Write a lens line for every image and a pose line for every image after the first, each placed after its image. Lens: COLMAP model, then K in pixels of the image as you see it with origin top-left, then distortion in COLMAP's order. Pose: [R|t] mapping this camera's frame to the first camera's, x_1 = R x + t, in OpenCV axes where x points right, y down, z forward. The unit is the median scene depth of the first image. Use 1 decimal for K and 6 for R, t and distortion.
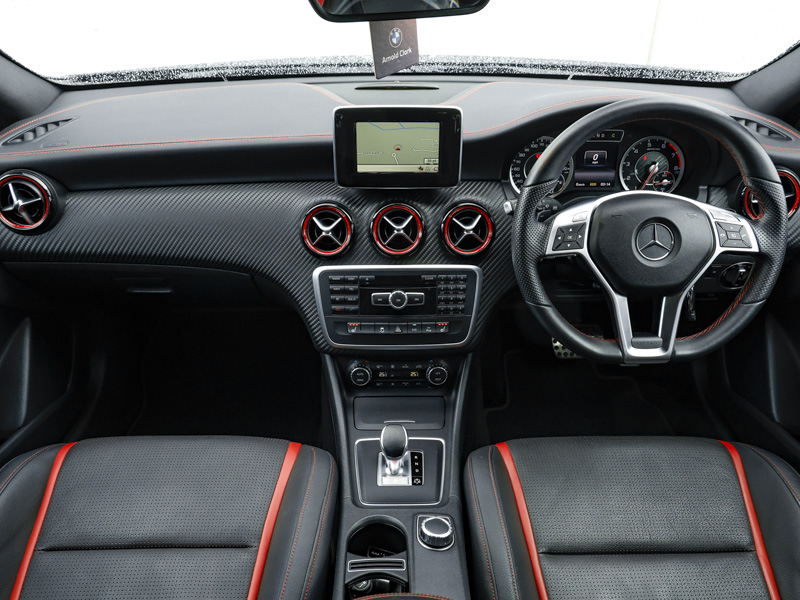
lens RADIAL K [[614.4, 0, 399.2], [0, 614.4, 282.5], [0, 0, 1]] dist [0.000853, -0.000647]
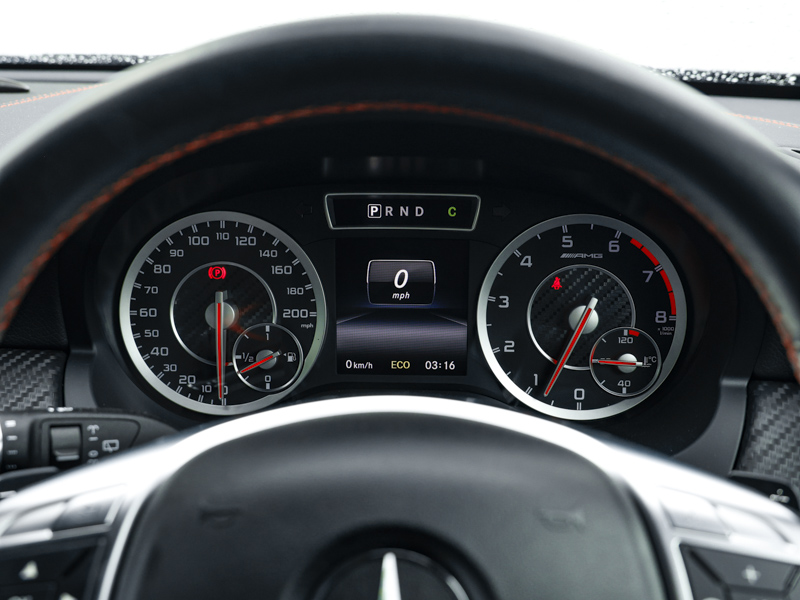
lens RADIAL K [[1053.5, 0, 400.0], [0, 1053.5, 300.0], [0, 0, 1]] dist [-0.008650, -0.020454]
pose [[0.999166, 0.014370, -0.038228, 0.373778], [-0.021837, 0.978985, -0.202760, -0.093388], [0.034511, 0.203426, 0.978482, 0.525757]]
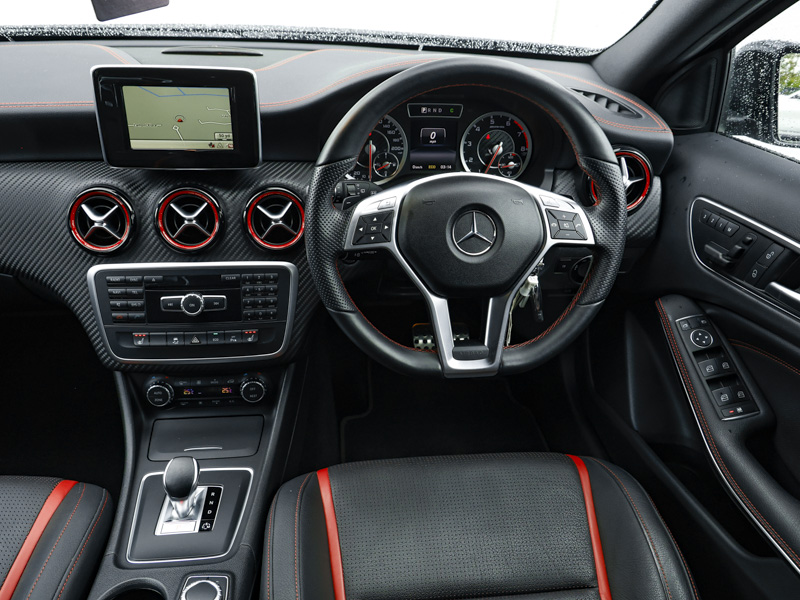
lens RADIAL K [[599.8, 0, 398.4], [0, 599.8, 280.4], [0, 0, 1]] dist [-0.001035, -0.000113]
pose [[0.994494, -0.013821, 0.103879, 0.197883], [0.012237, 0.999799, 0.015867, -0.014263], [-0.104078, -0.014508, 0.994463, 0.173418]]
